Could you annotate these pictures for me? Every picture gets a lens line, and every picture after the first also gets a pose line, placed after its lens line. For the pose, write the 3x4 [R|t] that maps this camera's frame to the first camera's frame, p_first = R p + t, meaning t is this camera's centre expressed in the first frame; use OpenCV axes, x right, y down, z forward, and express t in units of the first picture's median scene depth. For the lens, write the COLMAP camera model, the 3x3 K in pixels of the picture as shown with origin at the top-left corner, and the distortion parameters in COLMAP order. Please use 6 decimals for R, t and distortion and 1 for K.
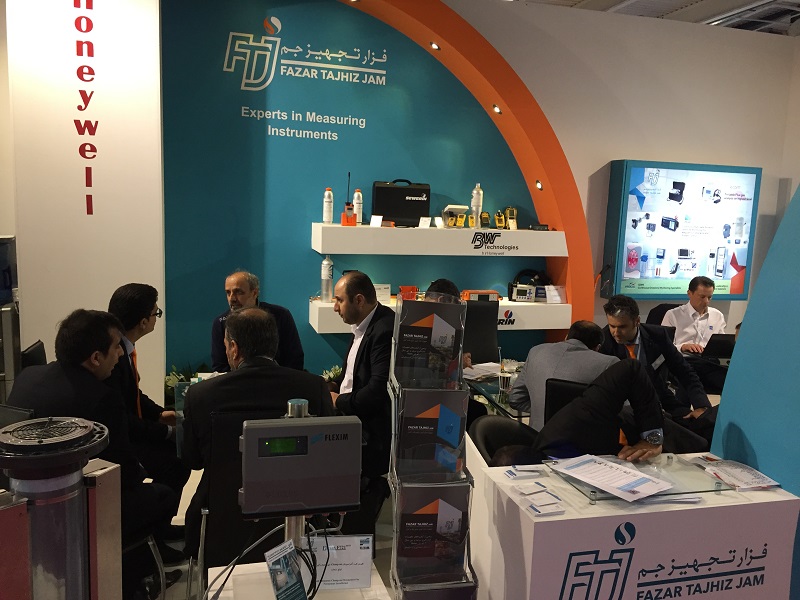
lens RADIAL K [[675.0, 0, 400.0], [0, 675.0, 300.0], [0, 0, 1]] dist [0.074136, -0.098901]
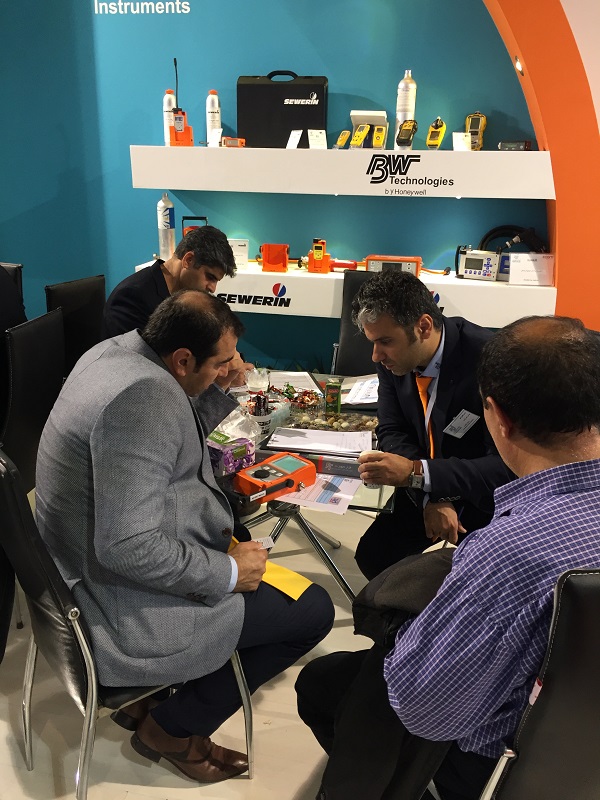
lens RADIAL K [[675.0, 0, 300.0], [0, 675.0, 400.0], [0, 0, 1]] dist [0.074136, -0.098901]
pose [[0.879138, 0.137030, -0.456442, 0.361789], [-0.056843, 0.981083, 0.185052, 0.005003], [0.473165, -0.136740, 0.870297, 0.421802]]
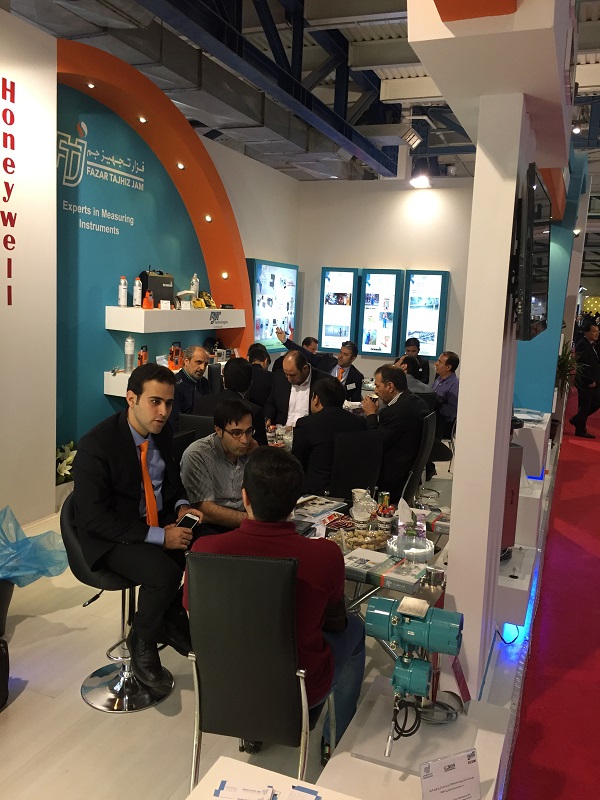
lens RADIAL K [[675.0, 0, 300.0], [0, 675.0, 400.0], [0, 0, 1]] dist [0.074136, -0.098901]
pose [[0.619363, -0.124754, 0.775130, -0.848490], [0.080800, 0.992181, 0.095125, -0.040247], [-0.780936, 0.003714, 0.624600, 0.026773]]
